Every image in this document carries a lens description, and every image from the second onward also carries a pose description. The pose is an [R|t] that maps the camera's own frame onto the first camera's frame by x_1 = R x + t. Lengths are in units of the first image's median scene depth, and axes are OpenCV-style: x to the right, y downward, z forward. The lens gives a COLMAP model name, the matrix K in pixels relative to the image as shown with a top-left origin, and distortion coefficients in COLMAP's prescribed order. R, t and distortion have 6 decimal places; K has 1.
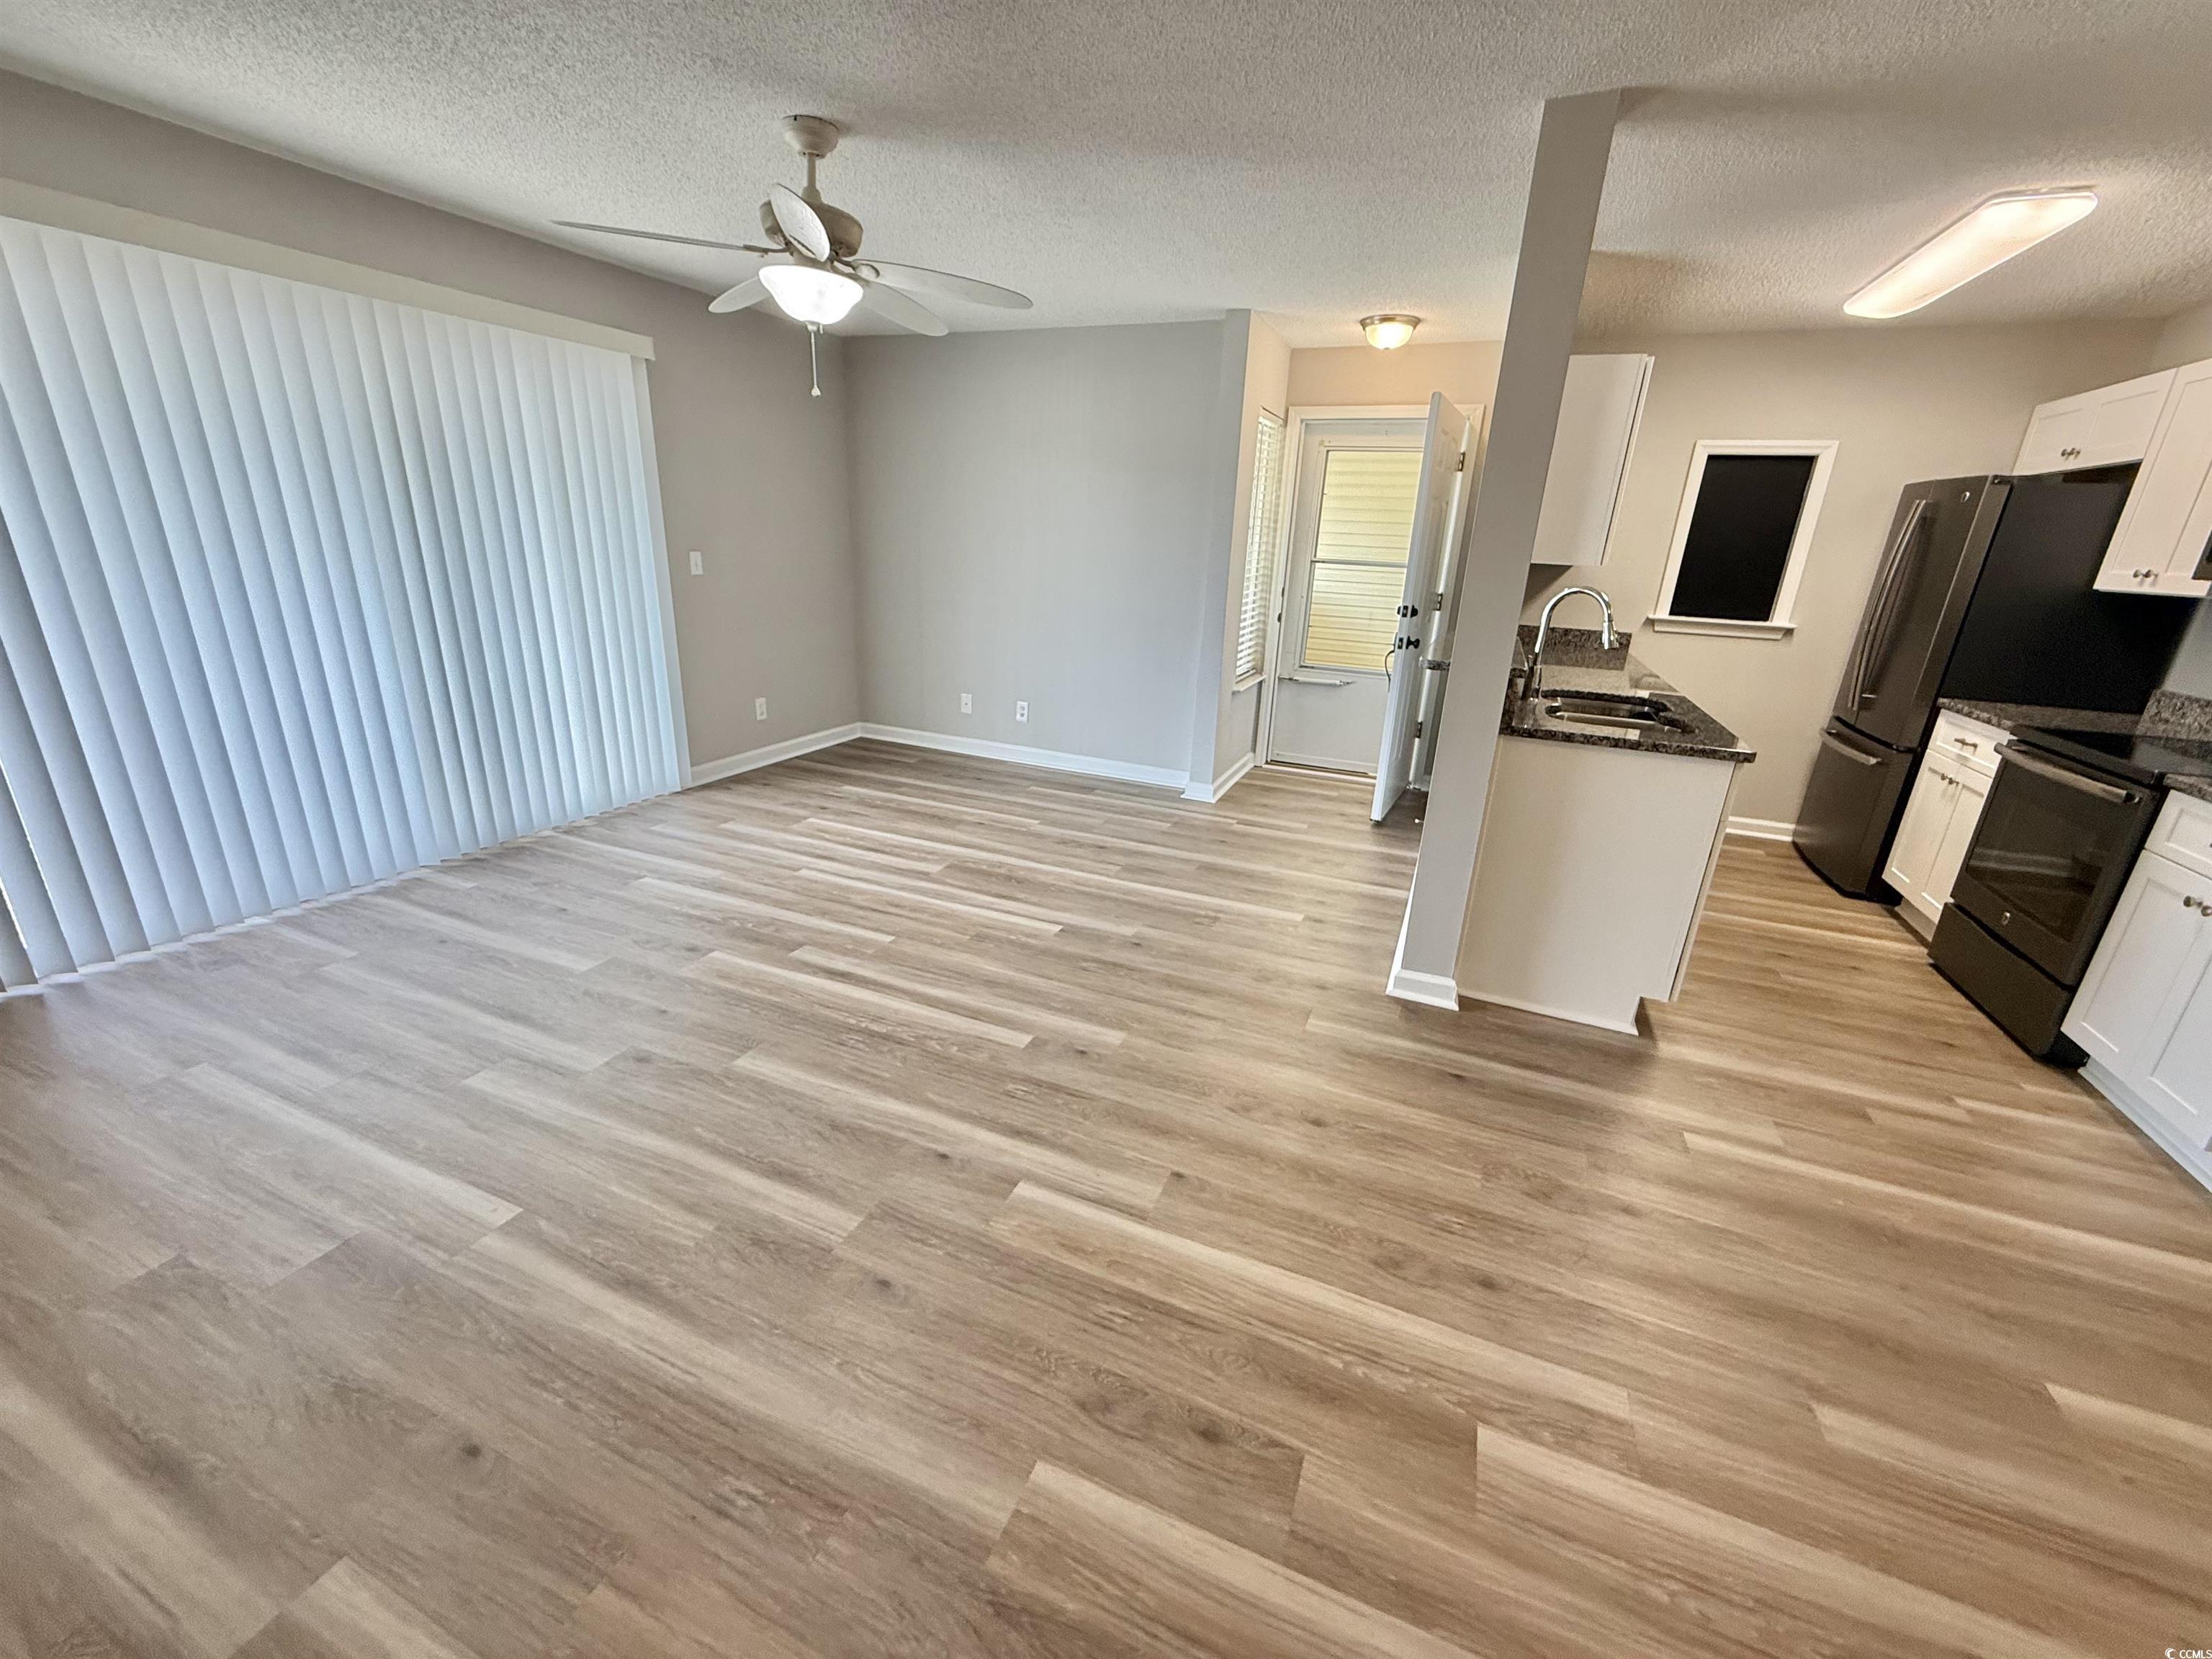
lens RADIAL K [[881.1, 0, 1100.7], [0, 881.1, 829.2], [0, 0, 1]] dist [0.000328, 0.000389]
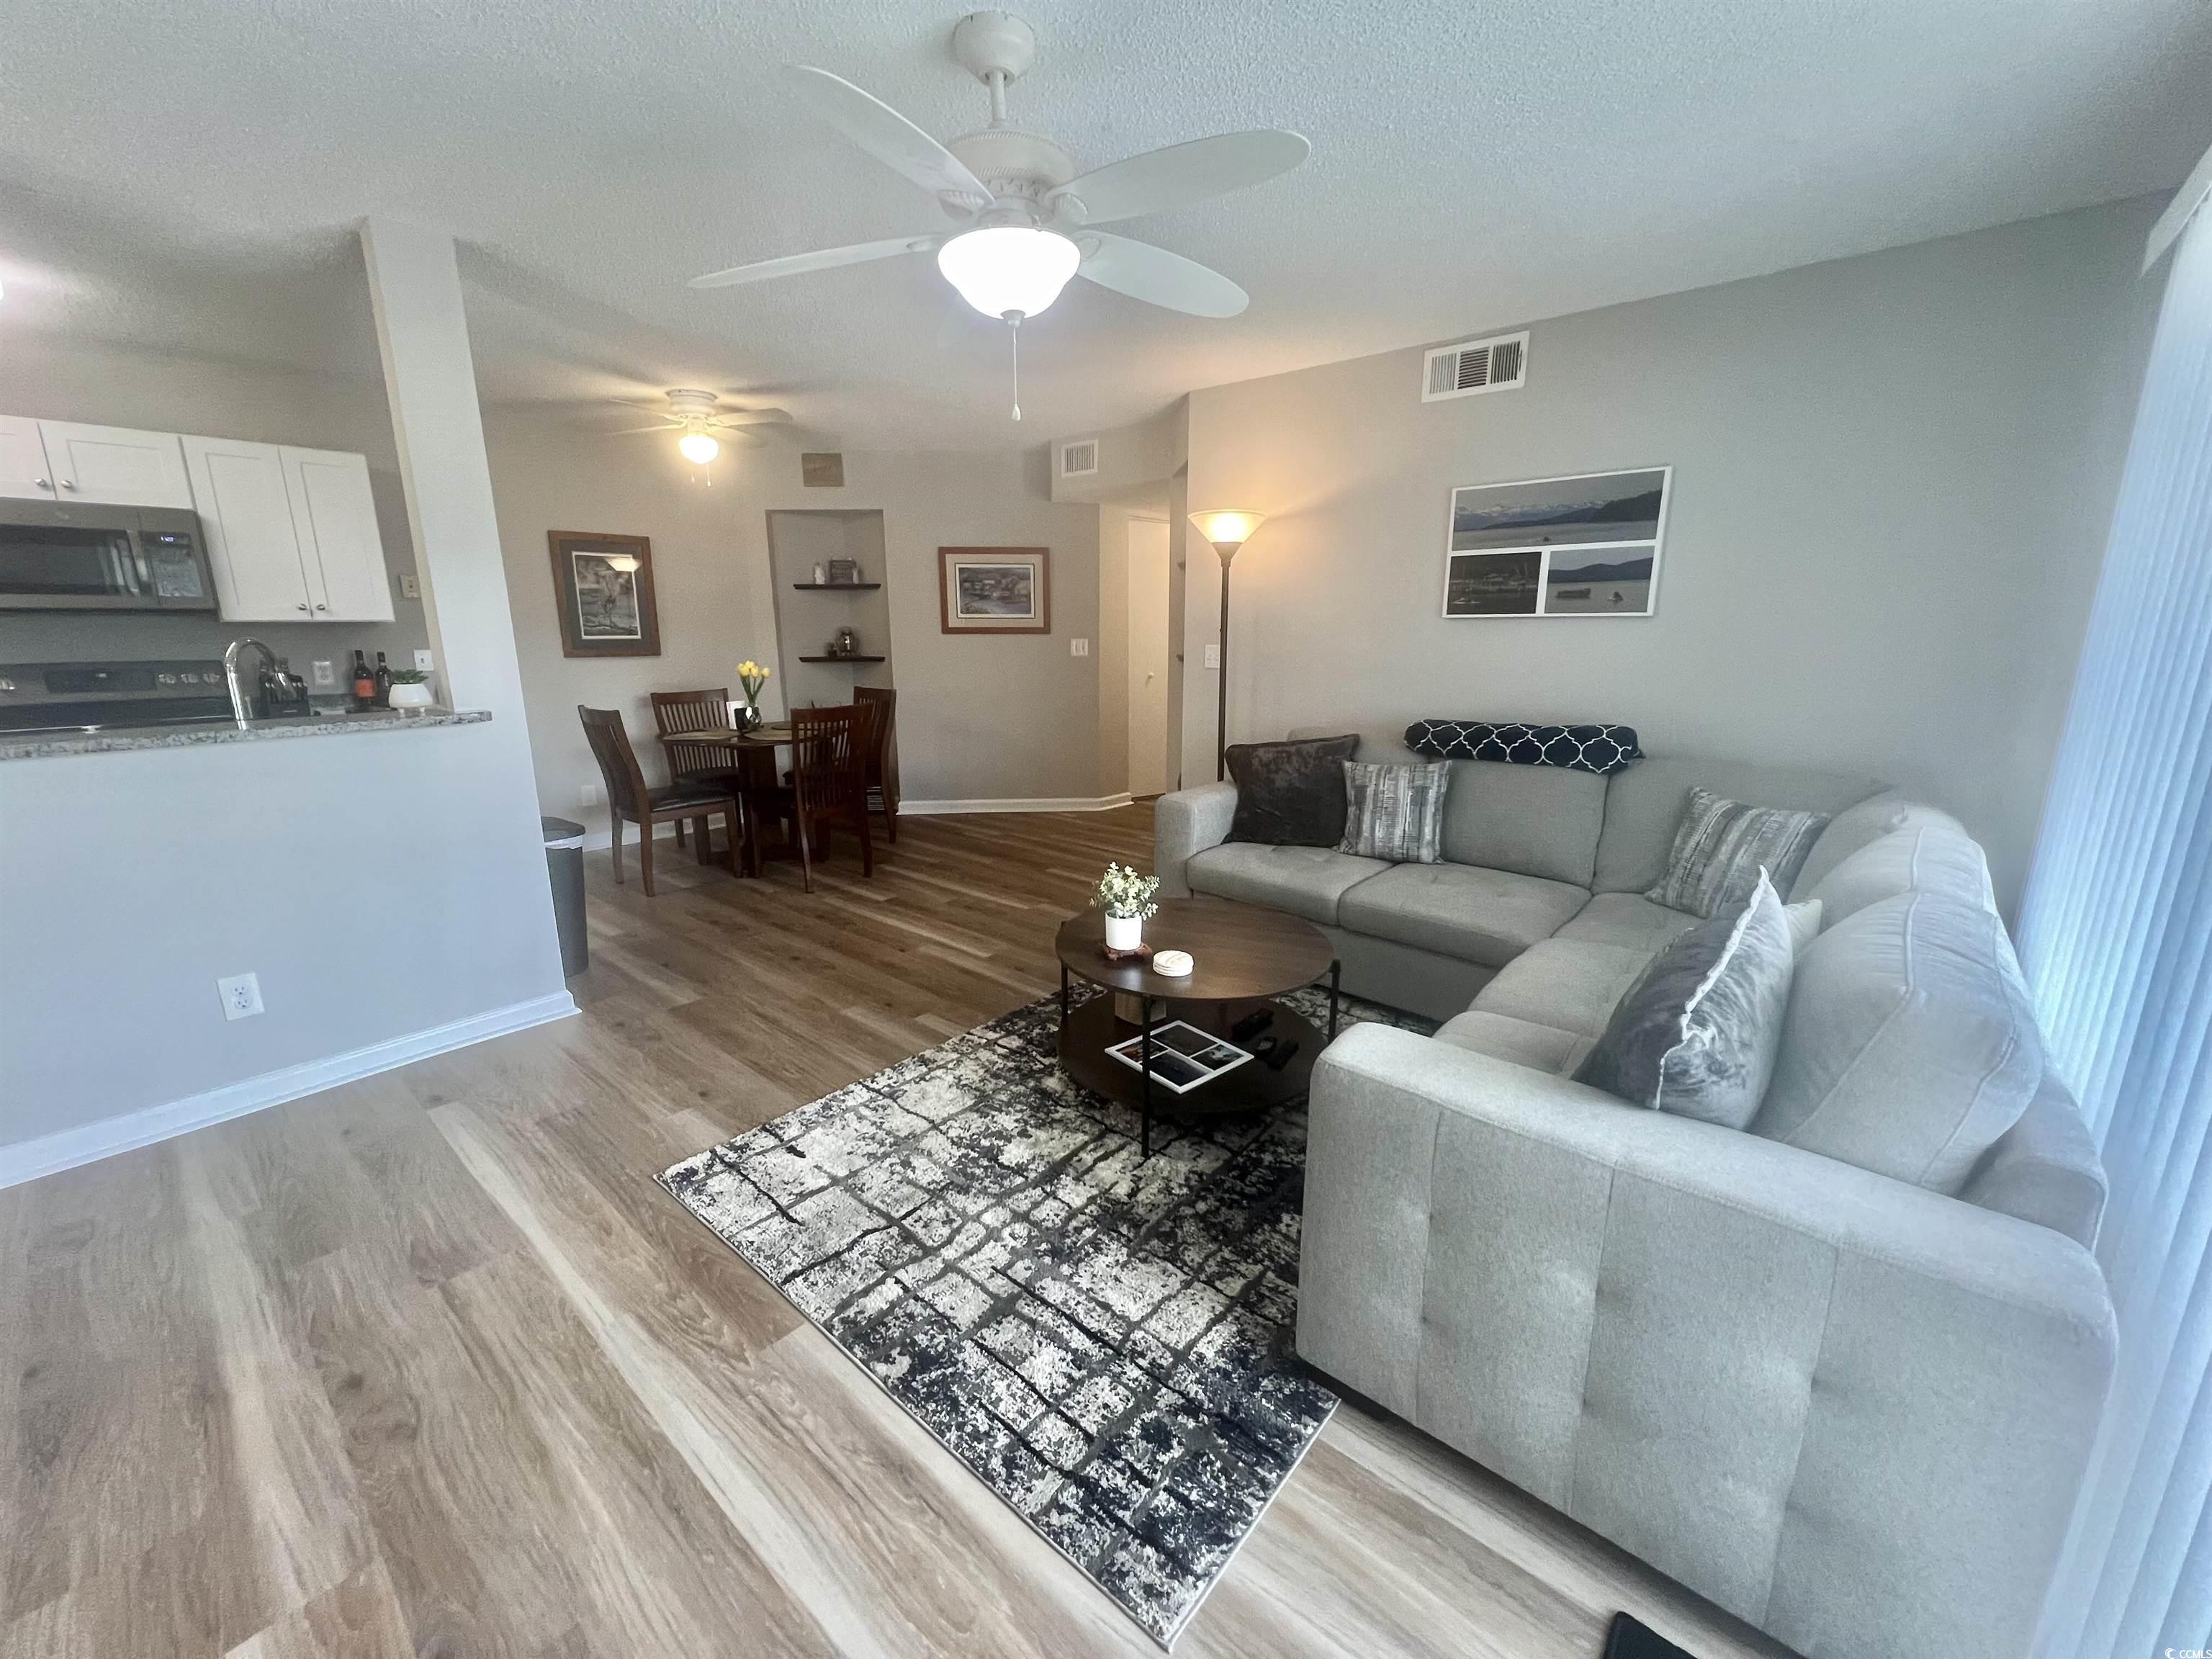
lens RADIAL K [[885.8, 0, 1106.3], [0, 885.8, 827.8], [0, 0, 1]] dist [-0.001022, 0.000238]
pose [[-0.951395, -0.107129, 0.288740, -0.592106], [0.063040, 0.849956, 0.523069, -0.546752], [-0.301452, 0.515848, -0.801890, 1.612382]]
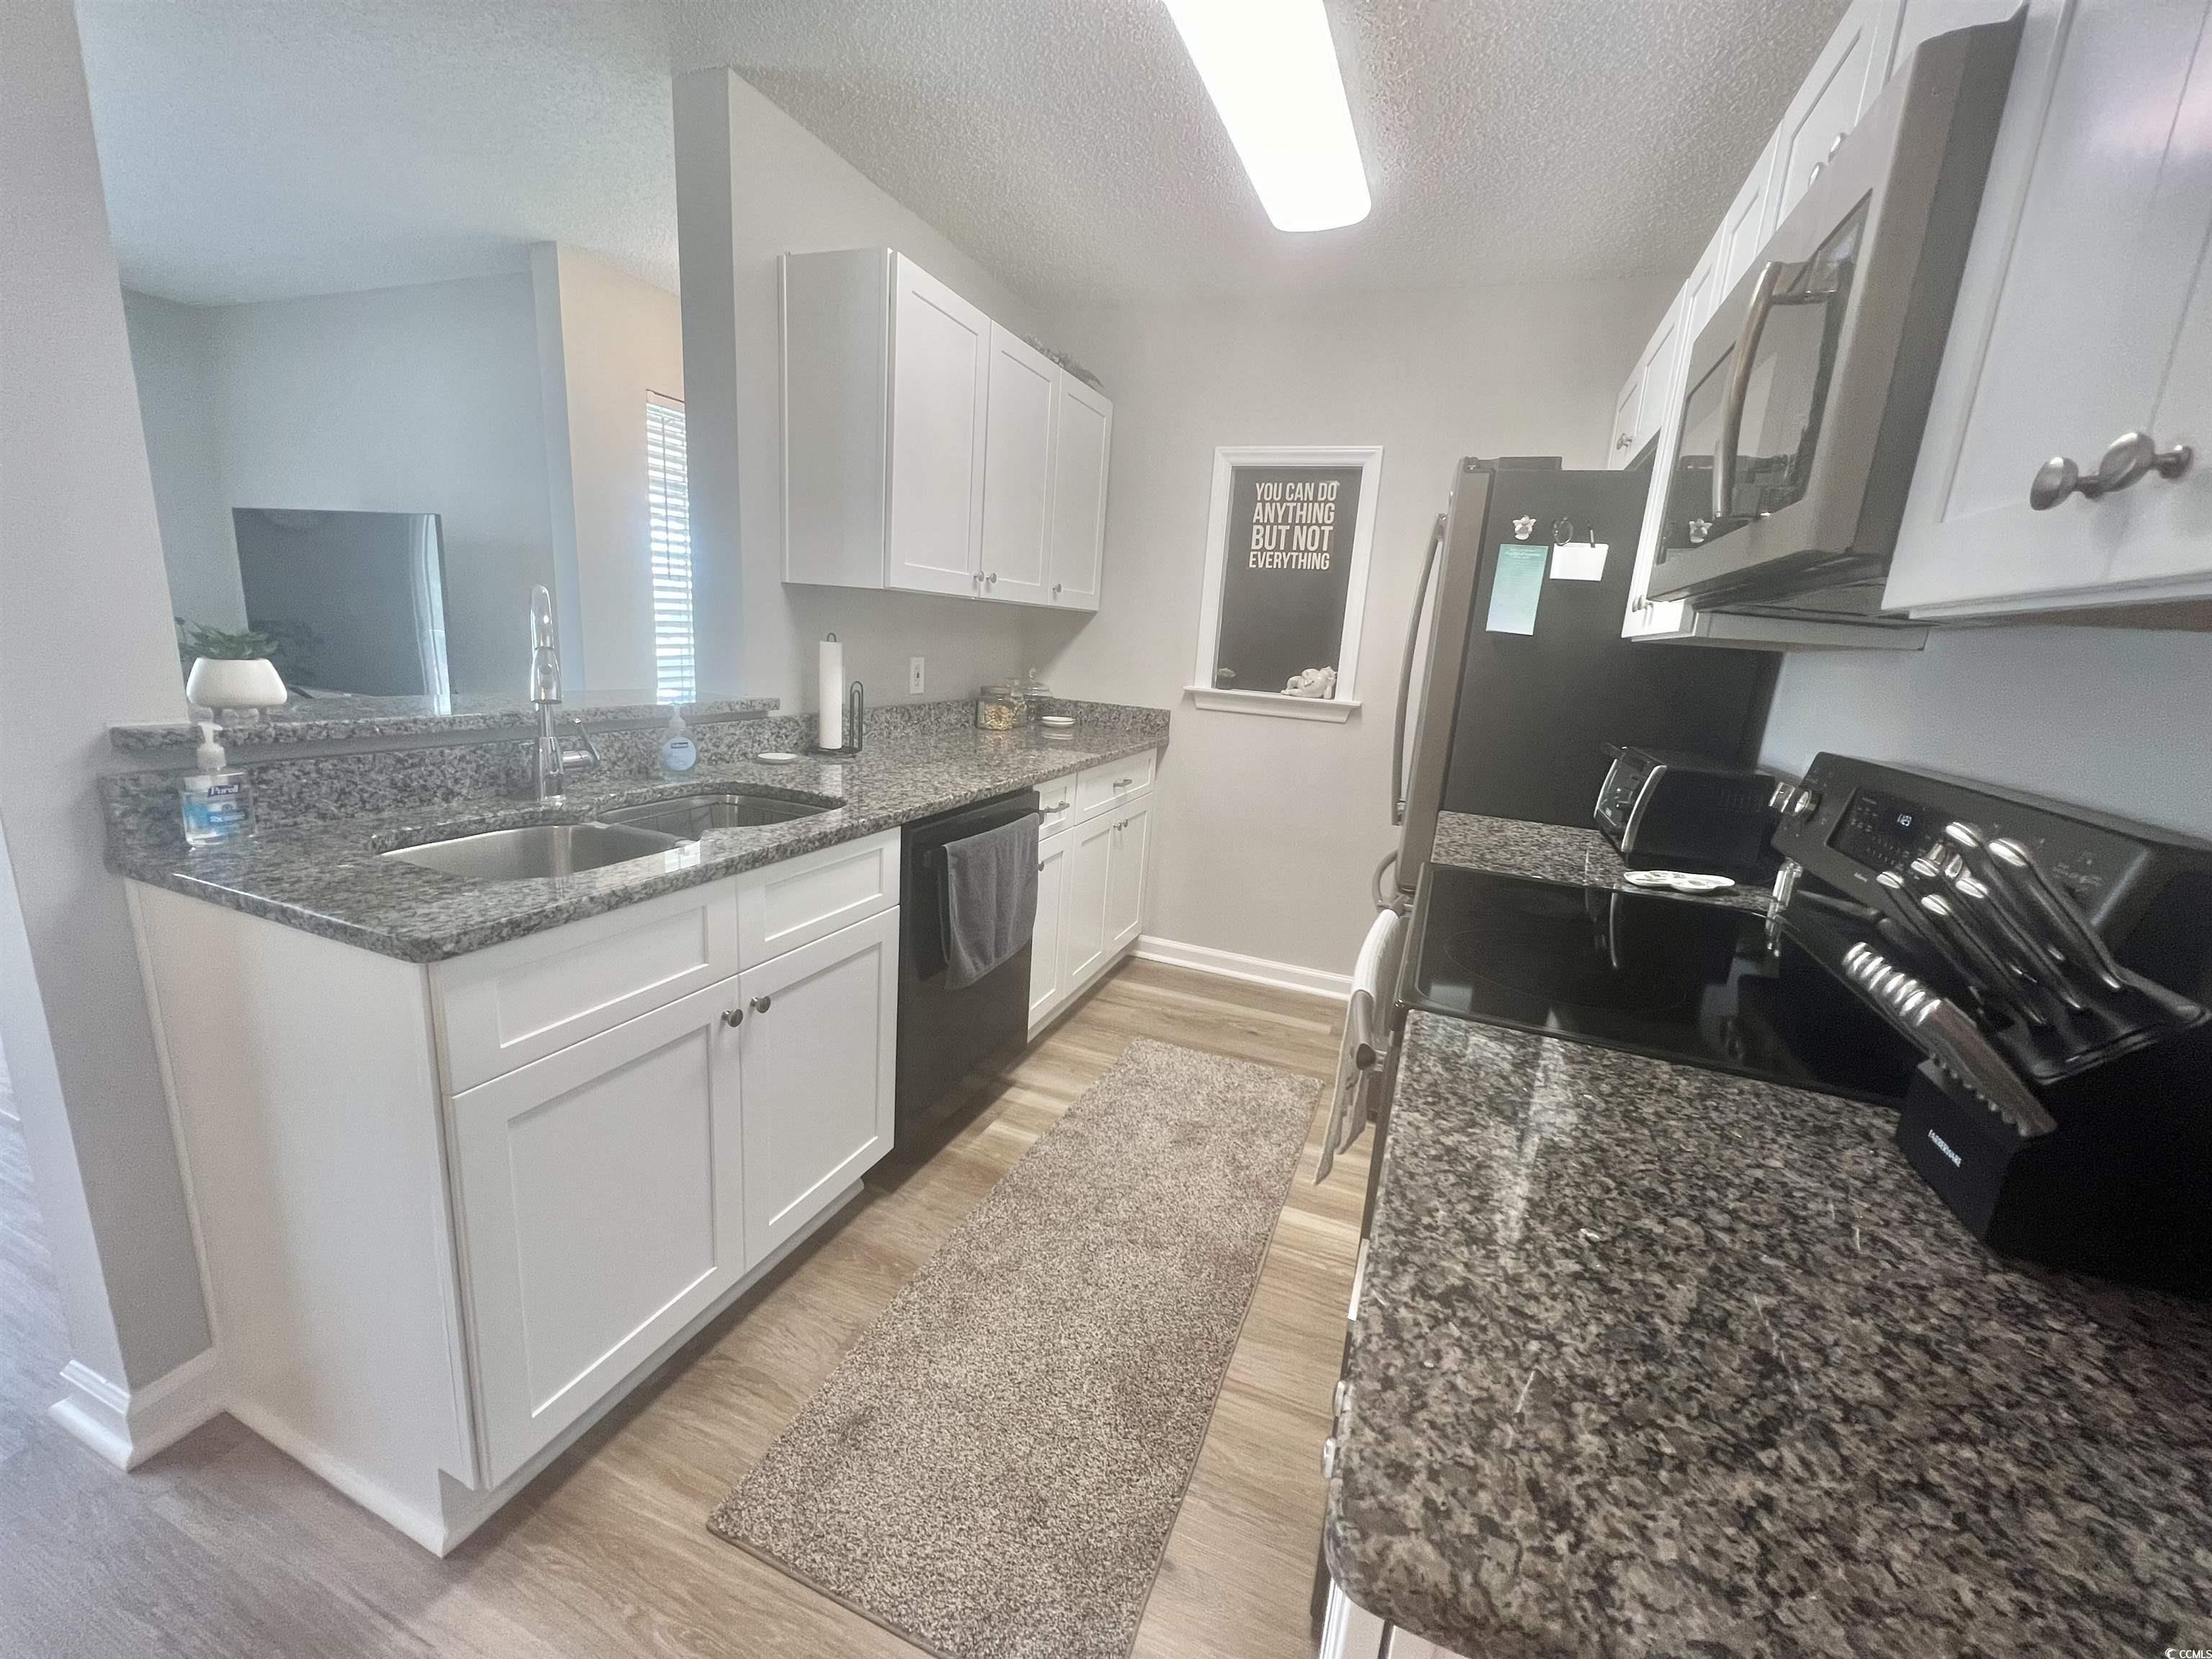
lens RADIAL K [[885.8, 0, 1104.6], [0, 885.8, 820.8], [0, 0, 1]] dist [-0.001022, 0.000238]
pose [[0.999472, 0.017515, 0.027353, 0.895007], [-0.014372, 0.993698, -0.111161, -0.088656], [-0.029128, 0.110709, 0.993426, 0.499258]]
